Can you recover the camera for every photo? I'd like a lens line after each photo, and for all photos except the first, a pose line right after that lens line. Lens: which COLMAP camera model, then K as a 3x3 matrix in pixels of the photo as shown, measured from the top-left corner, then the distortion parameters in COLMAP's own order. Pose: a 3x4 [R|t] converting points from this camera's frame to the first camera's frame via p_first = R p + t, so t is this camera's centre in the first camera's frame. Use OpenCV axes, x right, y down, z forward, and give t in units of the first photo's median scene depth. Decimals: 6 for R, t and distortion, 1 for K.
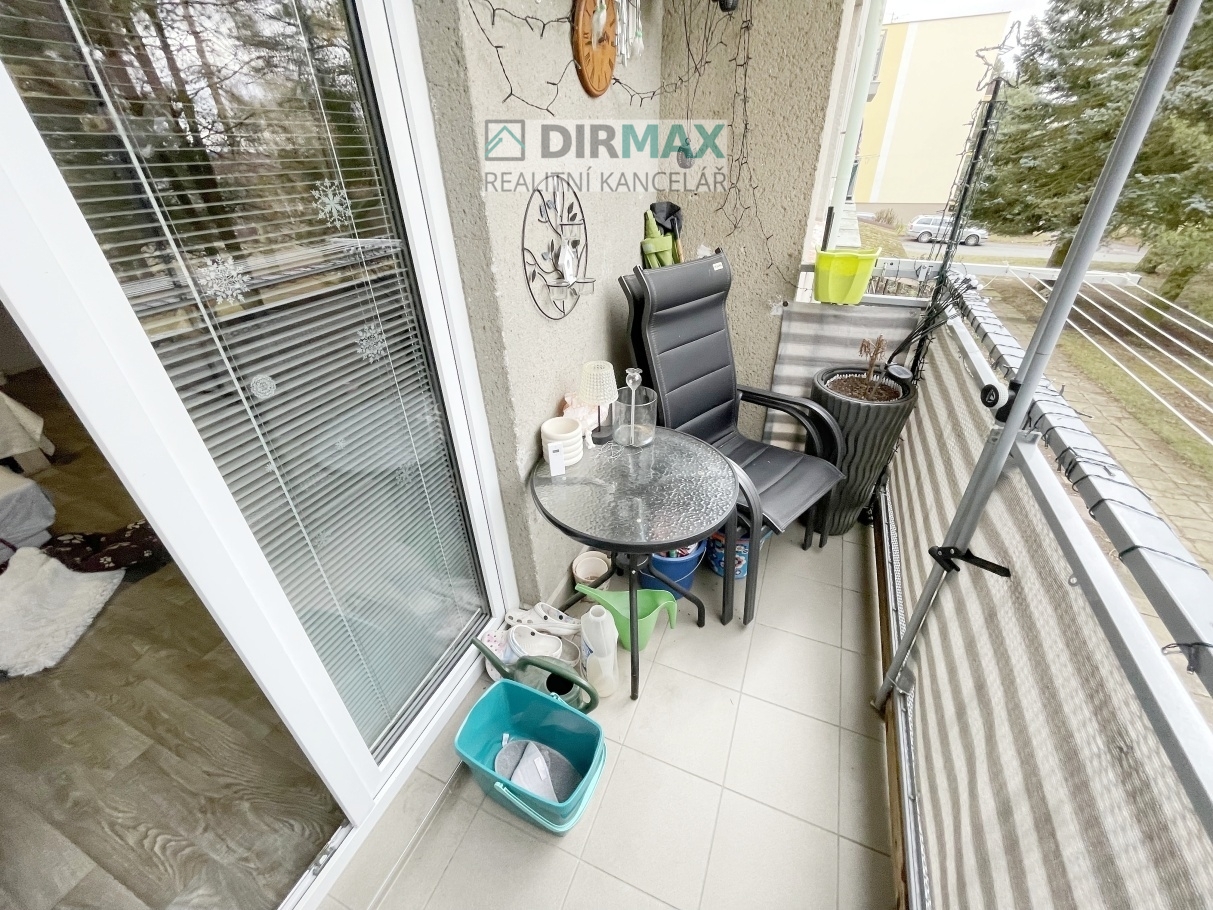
lens RADIAL K [[487.7, 0, 606.8], [0, 487.7, 450.3], [0, 0, 1]] dist [-0.003768, 0.000397]
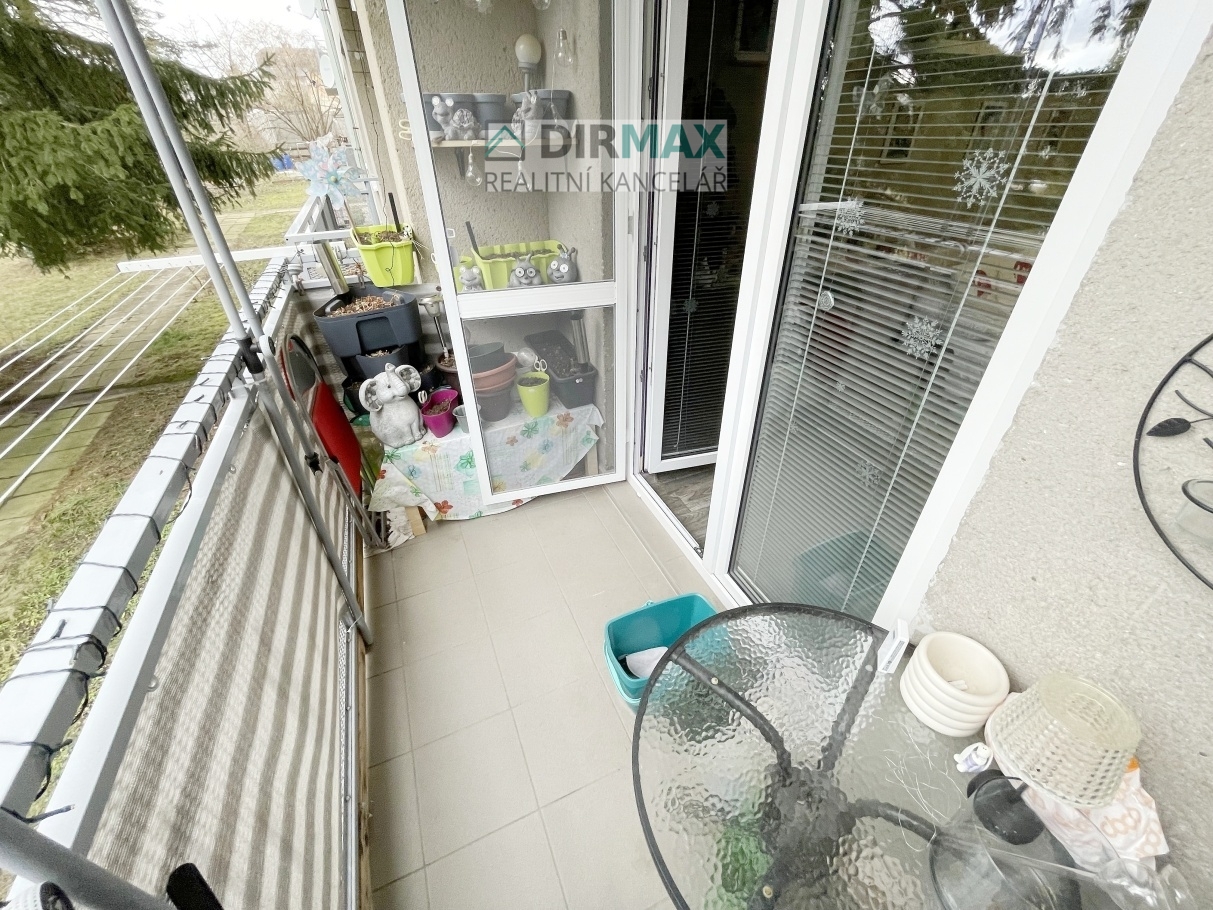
lens RADIAL K [[487.7, 0, 608.4], [0, 487.7, 452.7], [0, 0, 1]] dist [-0.003768, 0.000397]
pose [[-0.682575, 0.434462, -0.587652, 0.608680], [-0.358915, 0.501165, 0.787410, -0.705264], [0.636610, 0.748383, -0.186148, 1.105441]]
